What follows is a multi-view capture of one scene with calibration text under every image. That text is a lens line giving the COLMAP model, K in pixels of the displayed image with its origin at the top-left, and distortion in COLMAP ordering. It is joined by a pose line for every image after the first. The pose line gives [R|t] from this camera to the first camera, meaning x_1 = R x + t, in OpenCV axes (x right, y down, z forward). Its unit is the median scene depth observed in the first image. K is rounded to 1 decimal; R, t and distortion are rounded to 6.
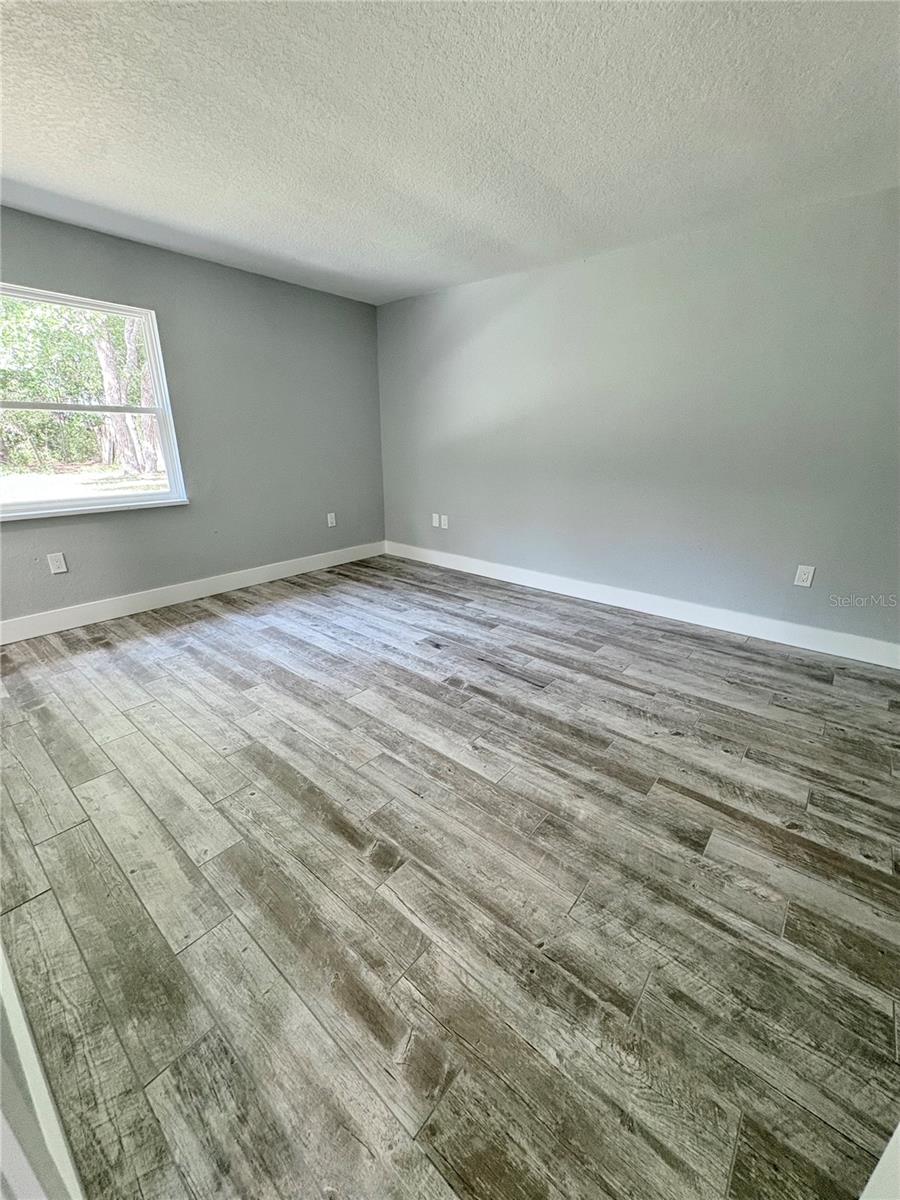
lens RADIAL K [[480.4, 0, 451.4], [0, 480.4, 601.9], [0, 0, 1]] dist [0.000325, 0.000216]
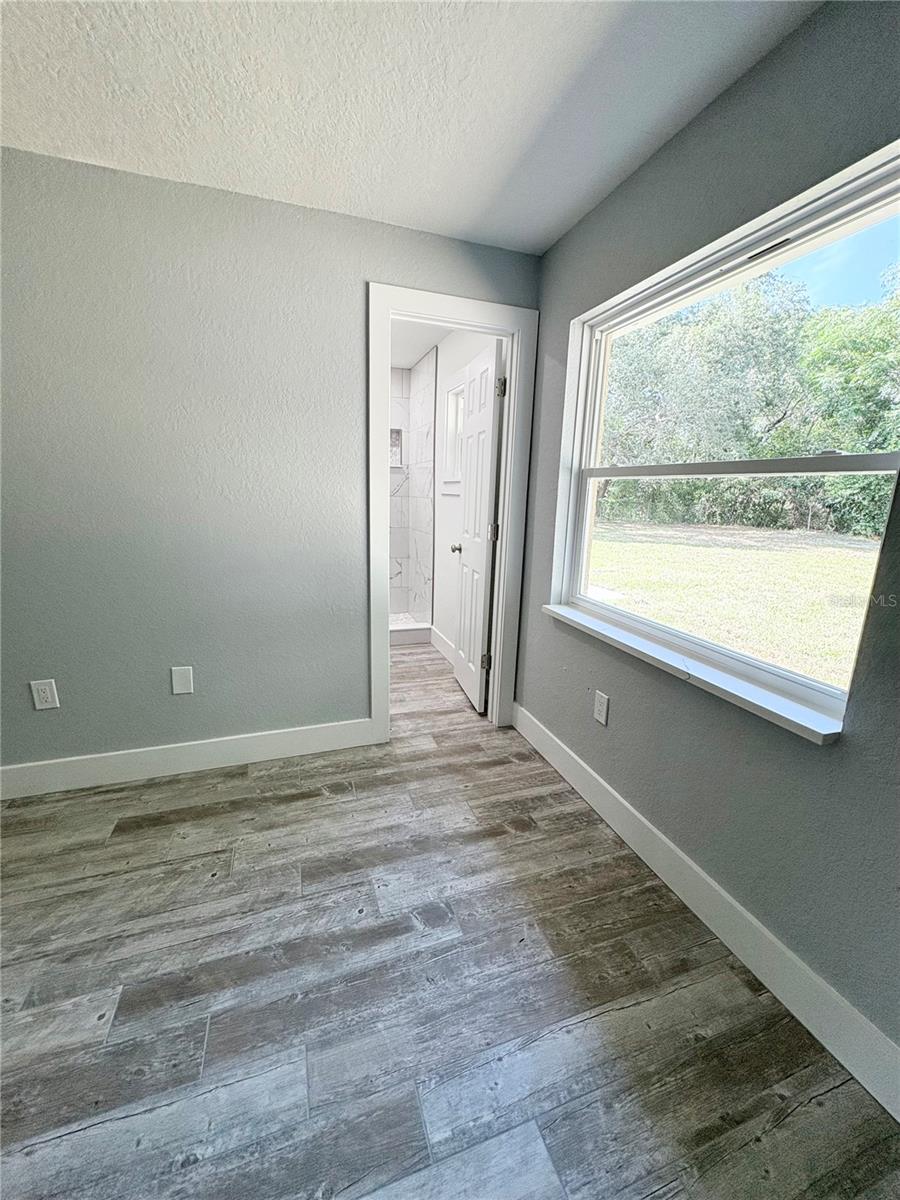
lens RADIAL K [[480.4, 0, 451.4], [0, 480.4, 601.9], [0, 0, 1]] dist [0.000325, 0.000216]
pose [[-0.515359, 0.172151, -0.839506, -0.233479], [-0.308605, 0.876612, 0.369207, -0.432809], [0.799480, 0.449350, -0.398643, 1.179710]]
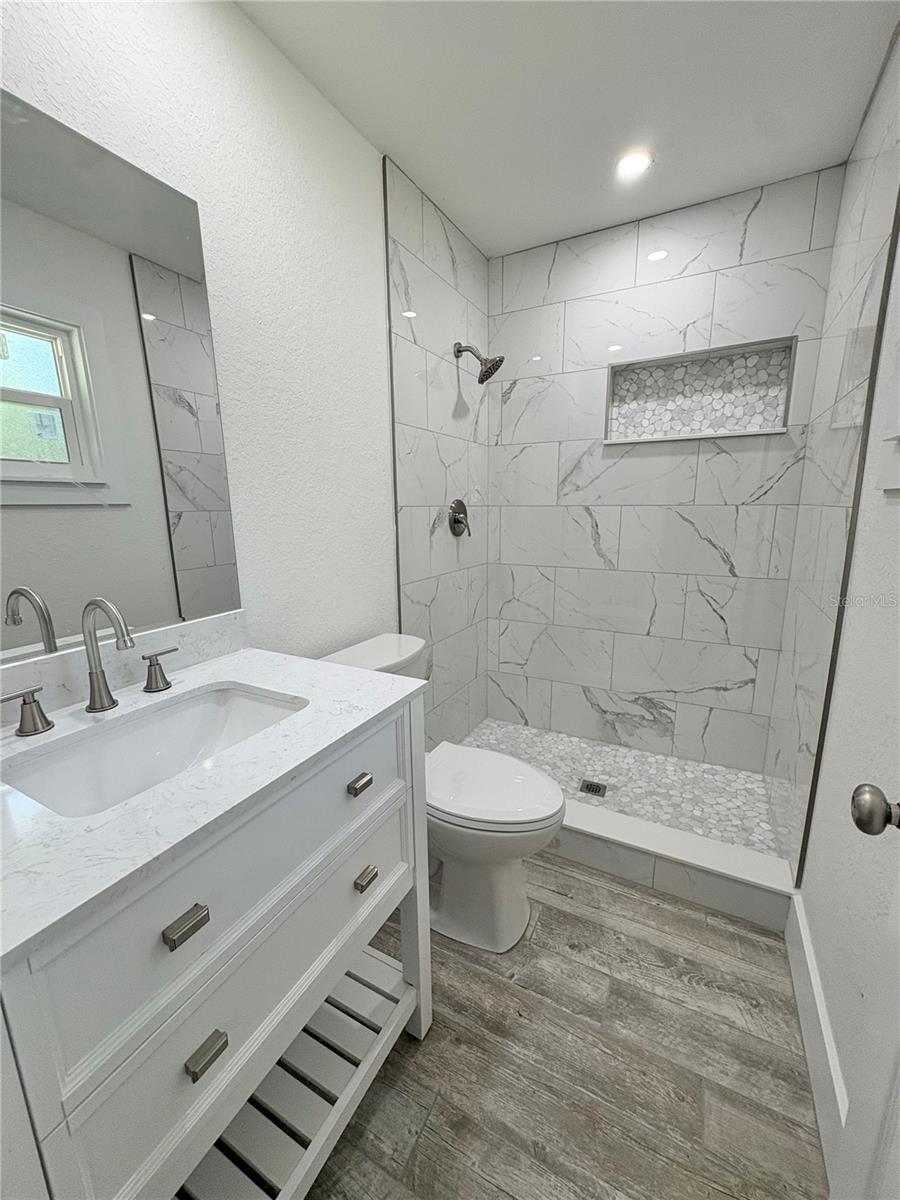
lens RADIAL K [[480.4, 0, 451.4], [0, 480.4, 601.9], [0, 0, 1]] dist [0.000325, 0.000216]
pose [[-0.977436, 0.048652, -0.205554, -1.039020], [-0.062719, 0.862385, 0.502353, -0.275261], [0.201707, 0.503910, -0.839874, 0.747542]]
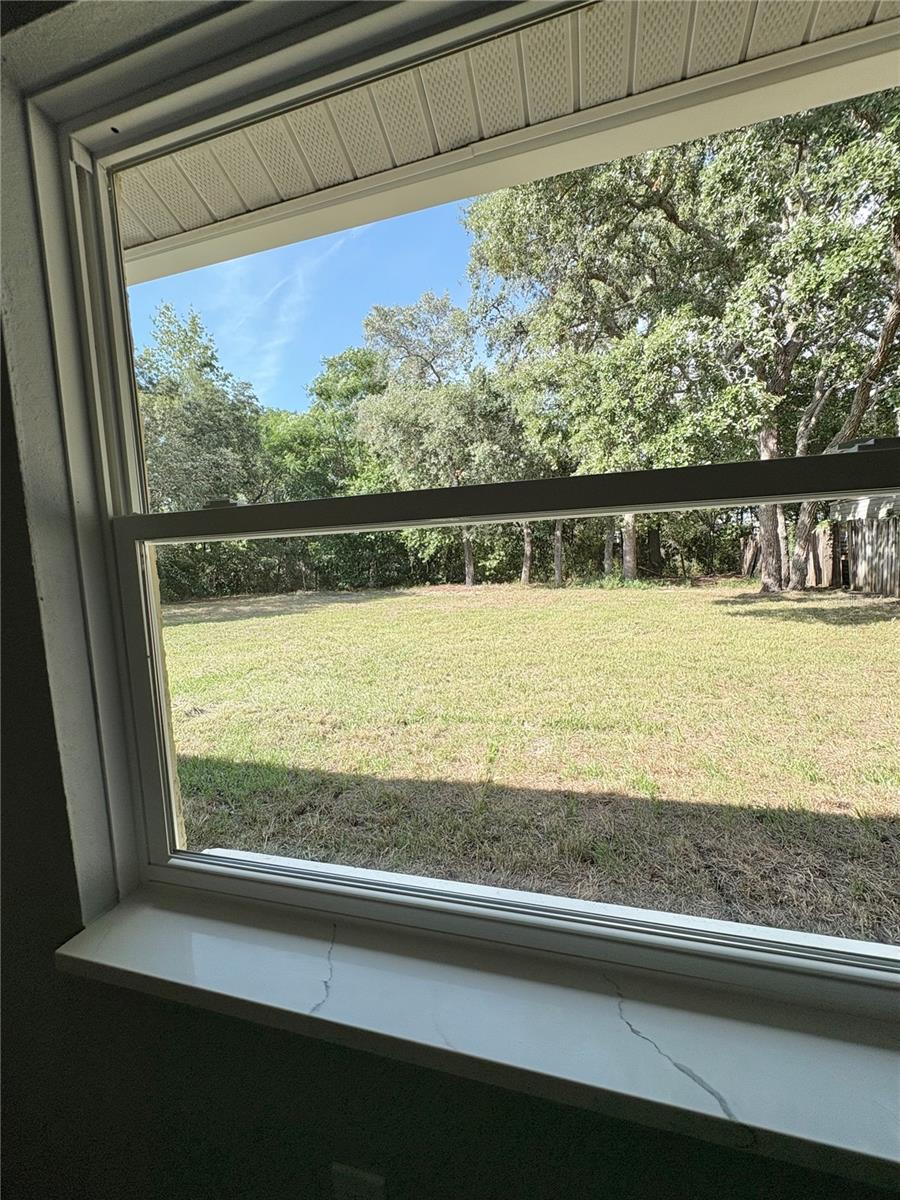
lens RADIAL K [[482.5, 0, 450.0], [0, 482.5, 600.0], [0, 0, 1]] dist [0.001100, 0.000085]
pose [[0.399234, 0.053627, -0.915280, -0.681988], [-0.247169, 0.967623, -0.051118, -0.388719], [0.882904, 0.246637, 0.399562, 1.021727]]
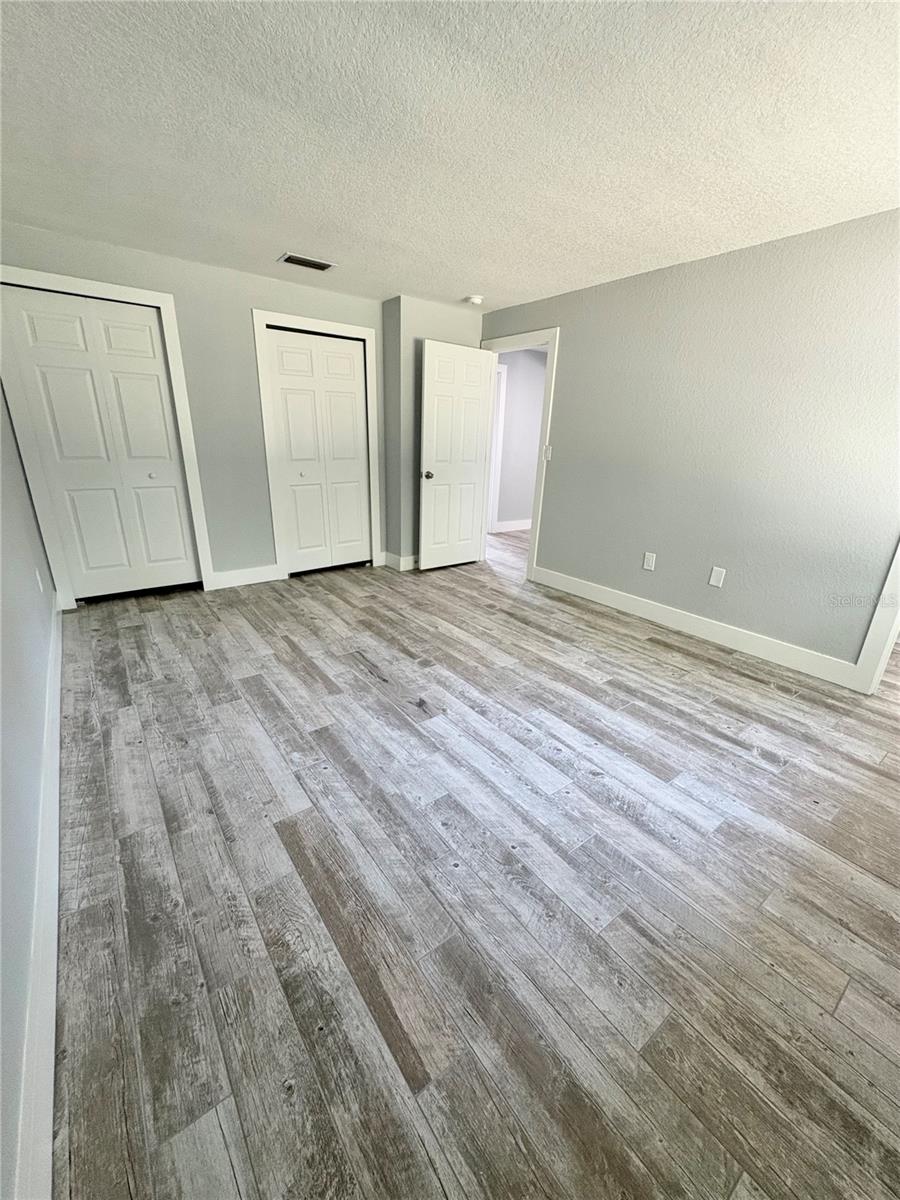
lens RADIAL K [[480.4, 0, 451.4], [0, 480.4, 601.9], [0, 0, 1]] dist [0.000325, 0.000216]
pose [[-0.973012, -0.113206, 0.201078, -0.248795], [0.036345, 0.785329, 0.618011, -0.608118], [-0.227875, 0.608640, -0.760020, 1.666973]]
